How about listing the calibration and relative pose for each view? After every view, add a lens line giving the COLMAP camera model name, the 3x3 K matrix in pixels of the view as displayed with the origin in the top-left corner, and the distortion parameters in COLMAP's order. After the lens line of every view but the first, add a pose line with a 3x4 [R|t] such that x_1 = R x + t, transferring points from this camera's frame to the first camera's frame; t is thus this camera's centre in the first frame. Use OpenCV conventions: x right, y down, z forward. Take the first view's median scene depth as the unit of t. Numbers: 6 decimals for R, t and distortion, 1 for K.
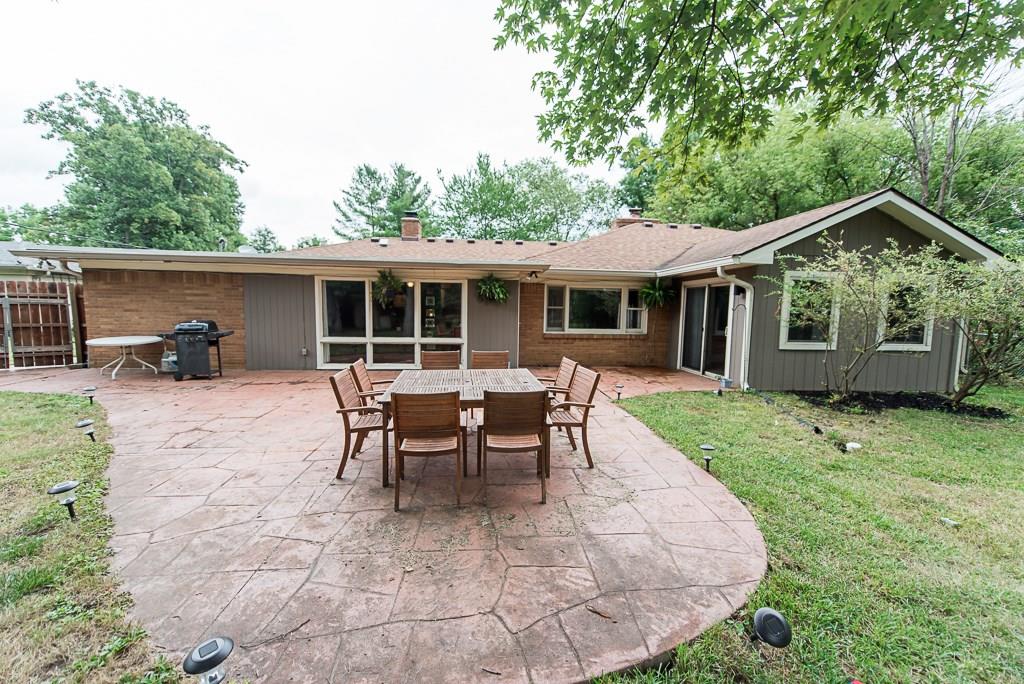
lens RADIAL K [[400.3, 0, 514.0], [0, 400.3, 339.7], [0, 0, 1]] dist [0.009361, -0.001208]
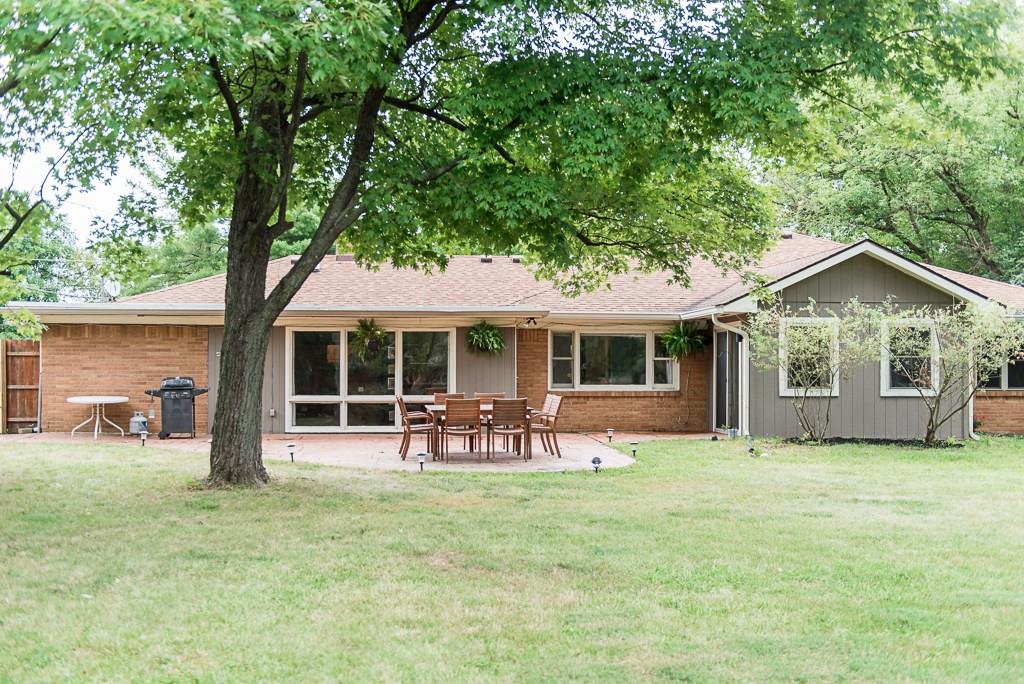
lens RADIAL K [[1240.4, 0, 512.1], [0, 1240.4, 342.7], [0, 0, 1]] dist [-0.015394, 0.000000]
pose [[0.999872, -0.015311, -0.004709, 0.017457], [0.014742, 0.994526, -0.103444, 0.164121], [0.006267, 0.103362, 0.994624, -1.685918]]
